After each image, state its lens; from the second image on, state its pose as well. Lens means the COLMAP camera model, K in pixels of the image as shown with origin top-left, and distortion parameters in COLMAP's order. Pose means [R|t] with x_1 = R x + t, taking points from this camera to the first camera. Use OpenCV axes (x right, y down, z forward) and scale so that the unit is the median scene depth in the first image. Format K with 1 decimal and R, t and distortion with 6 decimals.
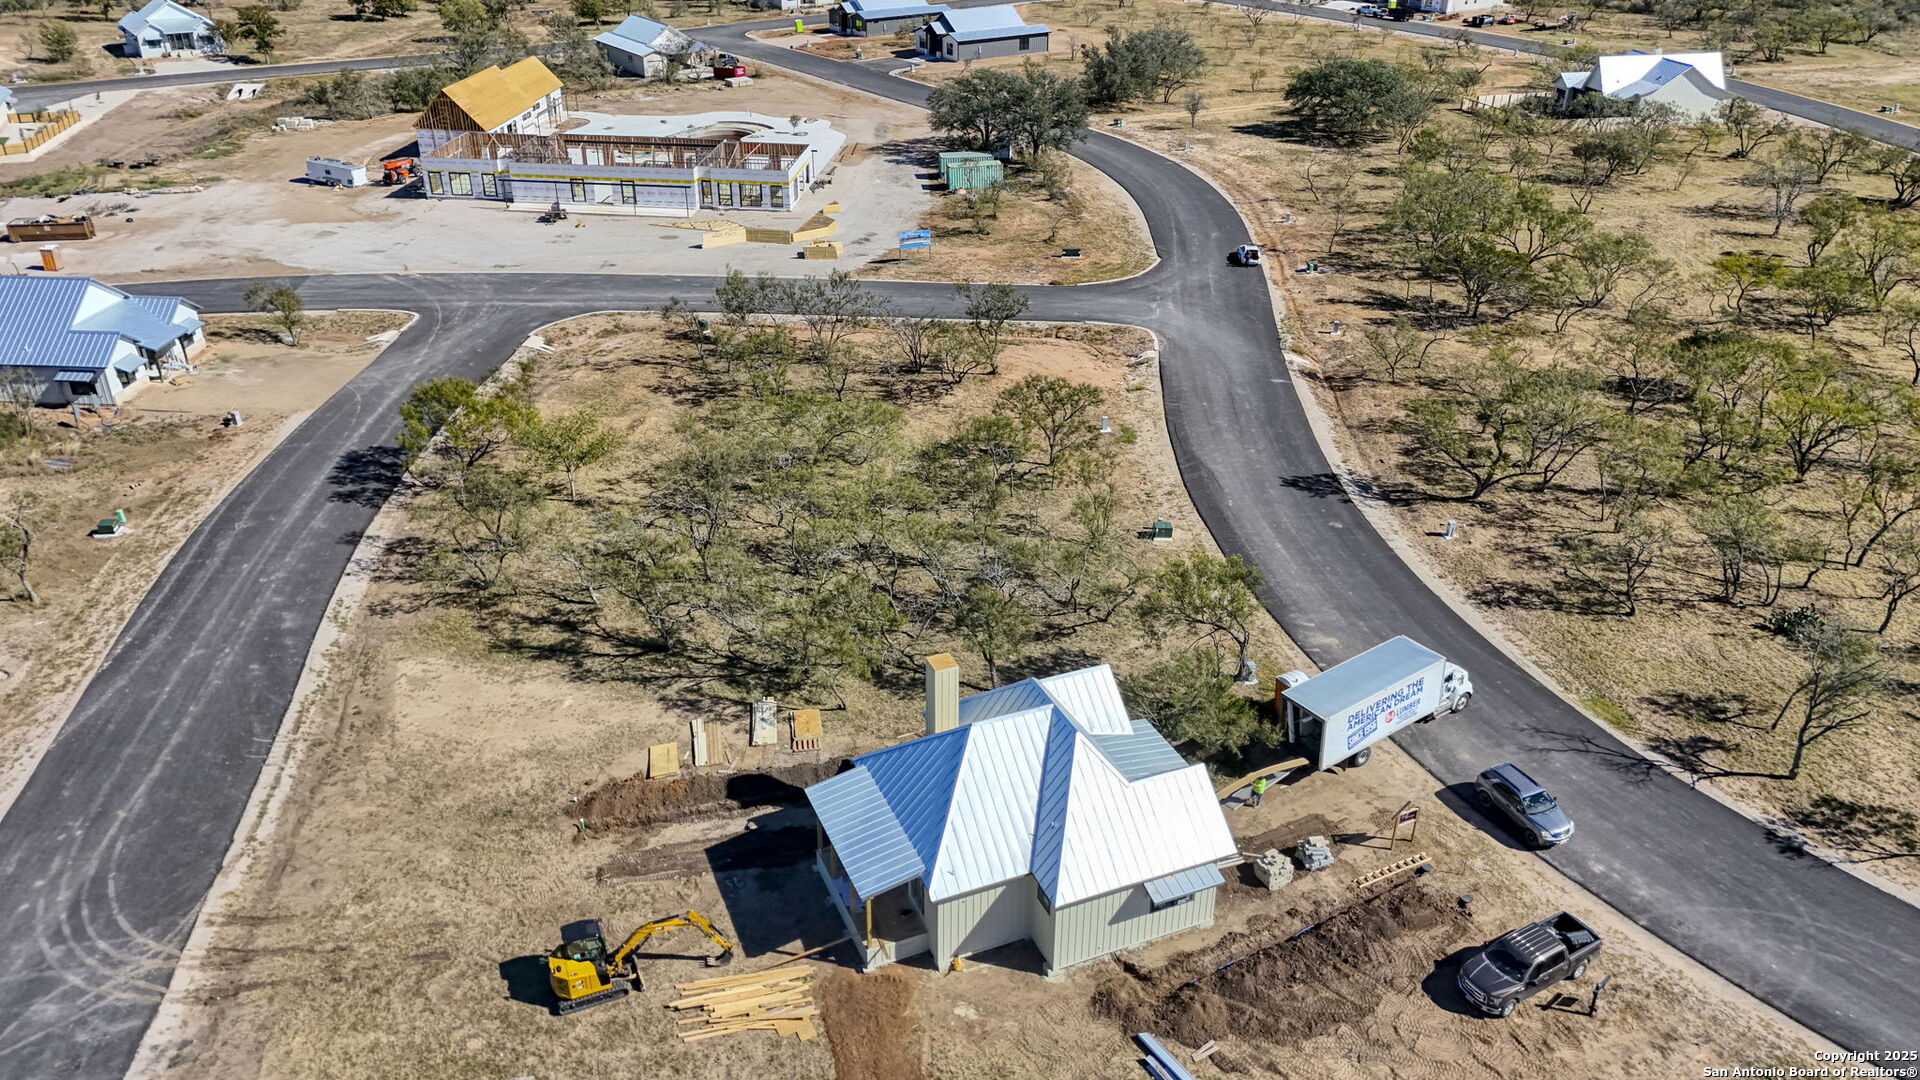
lens RADIAL K [[1401.8, 0, 966.2], [0, 1401.8, 549.4], [0, 0, 1]] dist [0.074848, -0.059464]
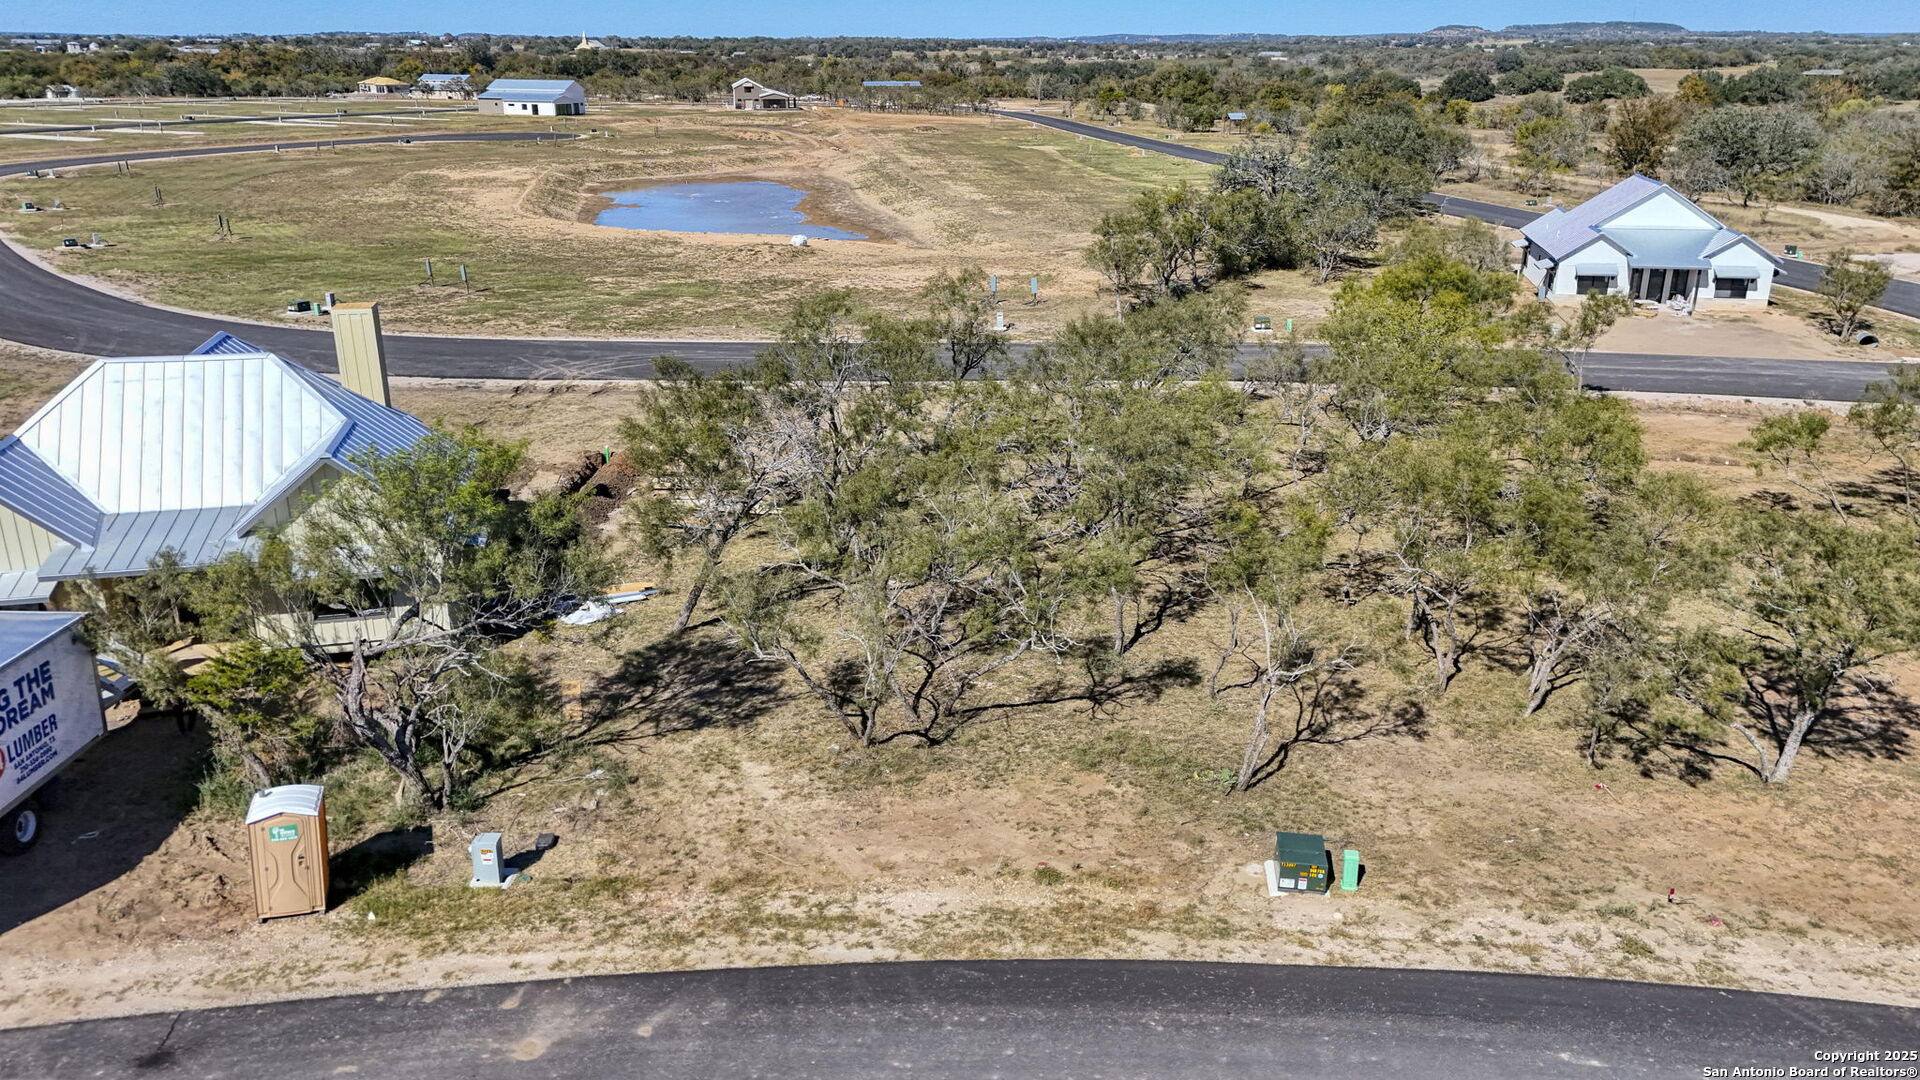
lens RADIAL K [[1401.8, 0, 965.8], [0, 1401.8, 538.5], [0, 0, 1]] dist [0.074848, -0.059464]
pose [[-0.174162, 0.310209, -0.934579, 0.430799], [-0.469327, 0.808204, 0.355723, -0.153432], [0.865679, 0.500577, 0.004831, 0.891460]]
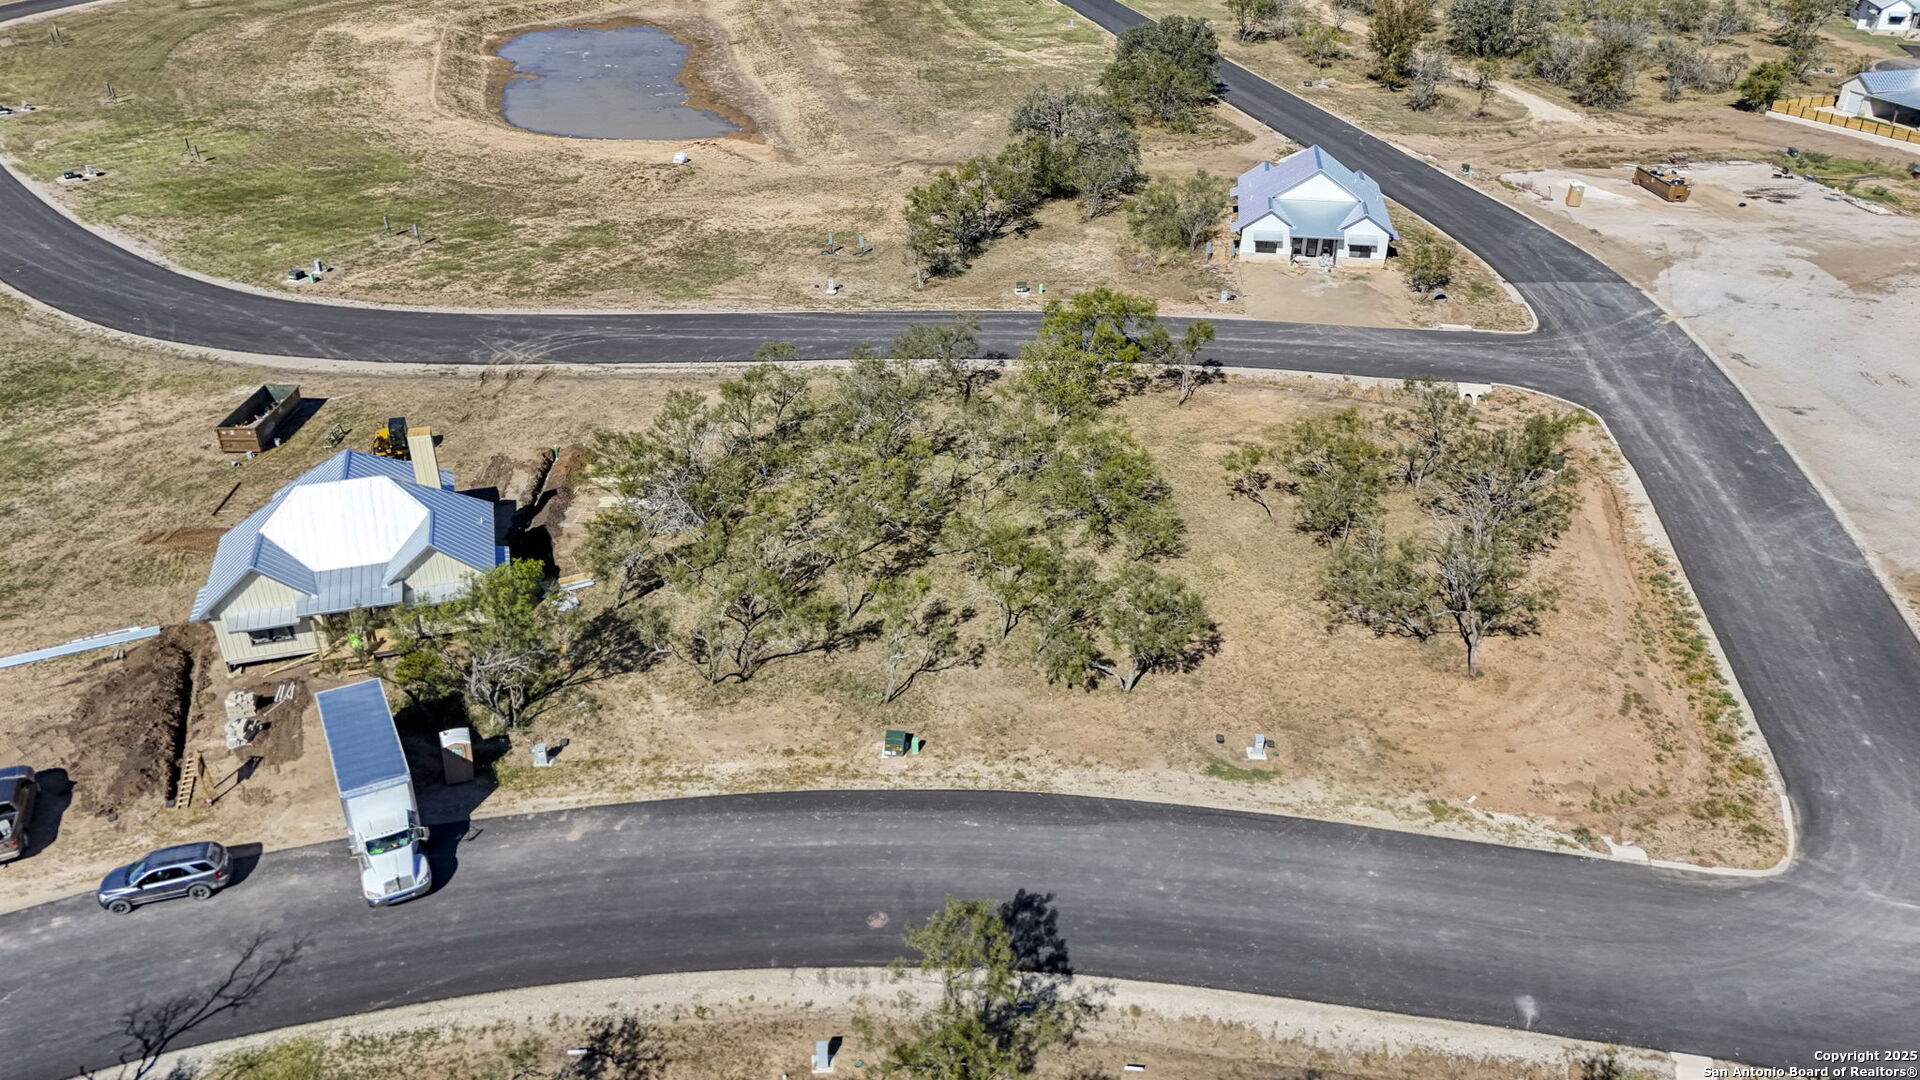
lens RADIAL K [[1401.8, 0, 966.5], [0, 1401.8, 524.0], [0, 0, 1]] dist [0.074848, -0.059464]
pose [[-0.112974, 0.476212, -0.872043, 0.730749], [-0.479518, 0.742557, 0.467623, -0.467952], [0.870229, 0.470990, 0.144463, 0.865636]]
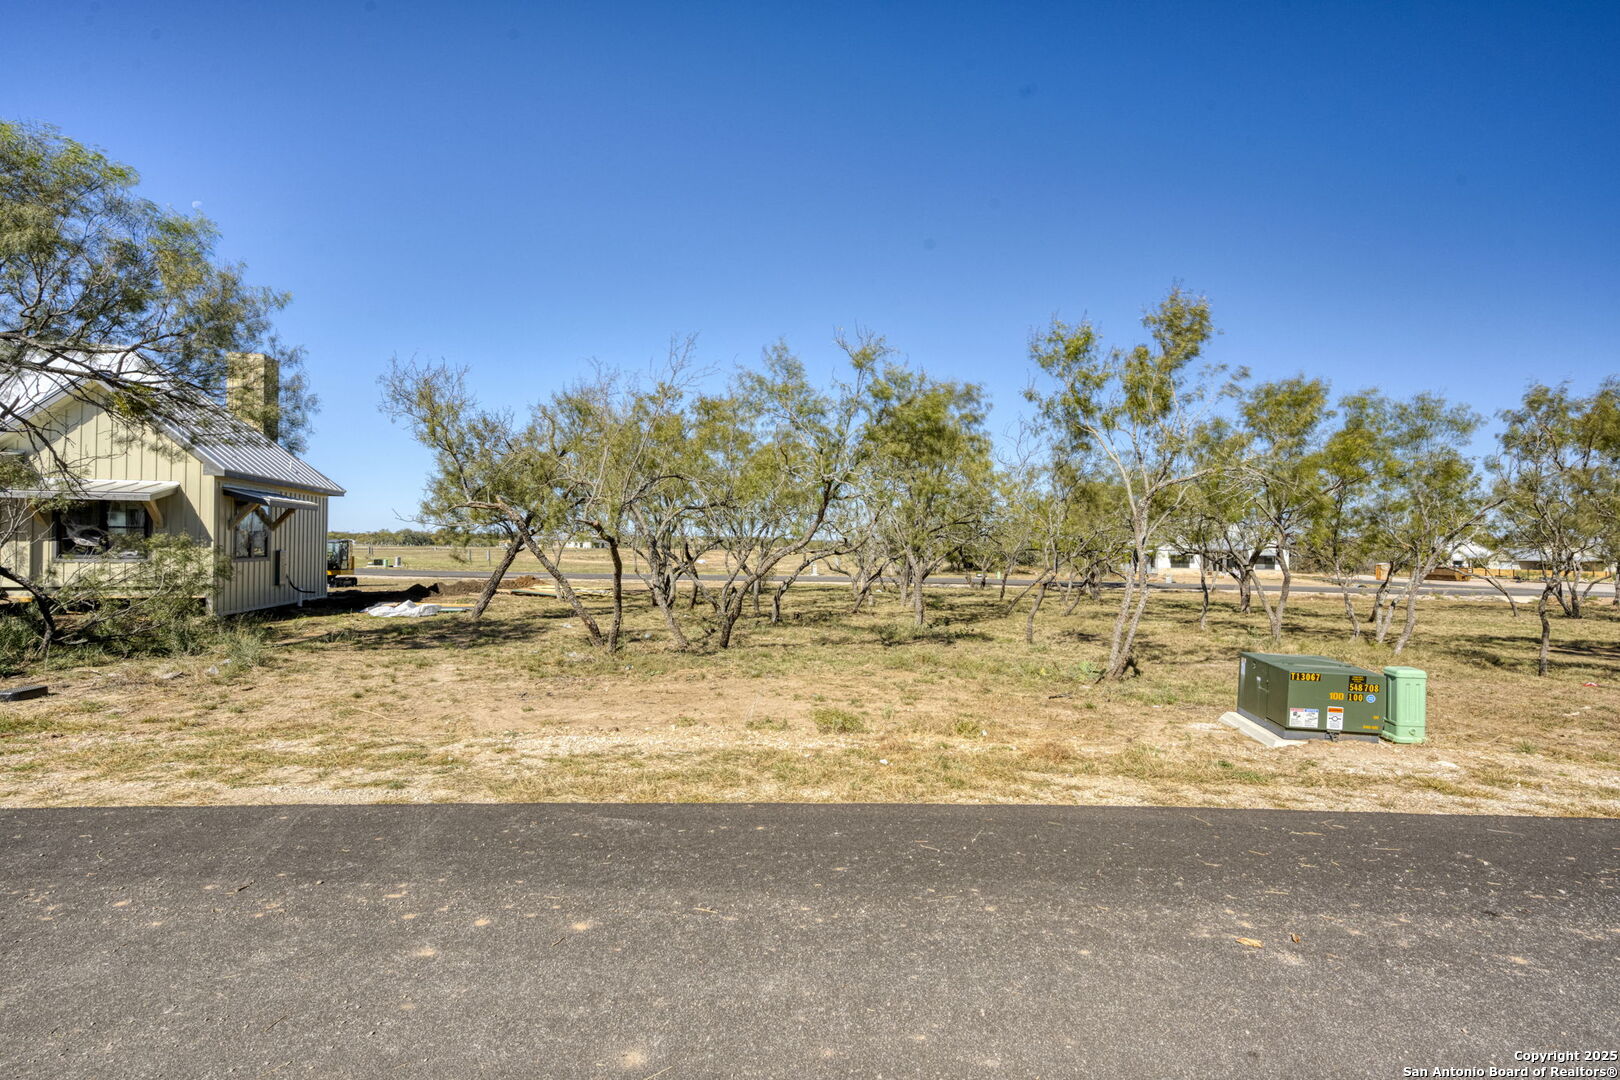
lens RADIAL K [[734.9, 0, 809.2], [0, 734.9, 544.3], [0, 0, 1]] dist [-0.000610, -0.000468]
pose [[-0.165026, -0.007858, -0.986258, 0.241159], [-0.484318, 0.871749, 0.074093, -0.009663], [0.859187, 0.489889, -0.147667, 0.947155]]
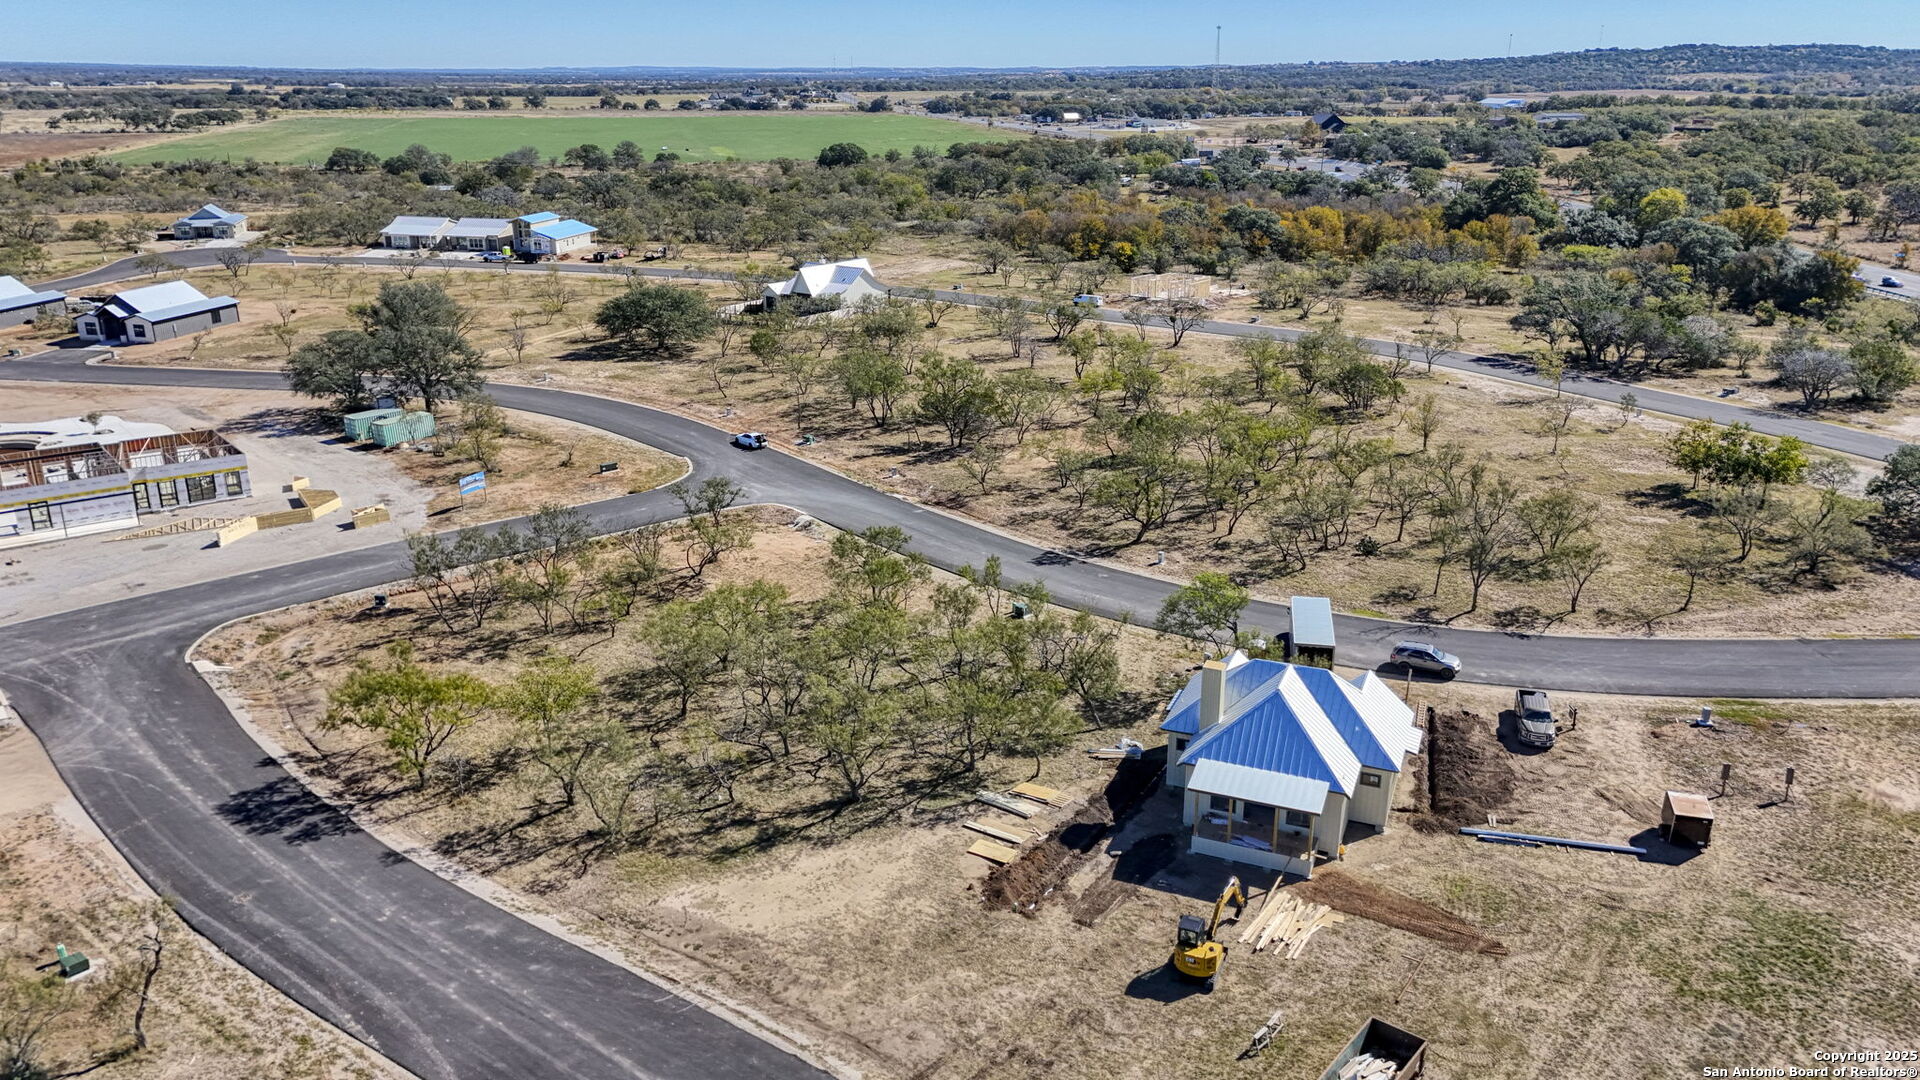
lens RADIAL K [[1401.8, 0, 960.1], [0, 1401.8, 537.6], [0, 0, 1]] dist [0.074848, -0.059464]
pose [[0.719489, -0.225759, 0.656786, -0.716386], [0.333376, 0.941883, -0.041447, -0.042101], [-0.609259, 0.248777, 0.752937, 0.061525]]
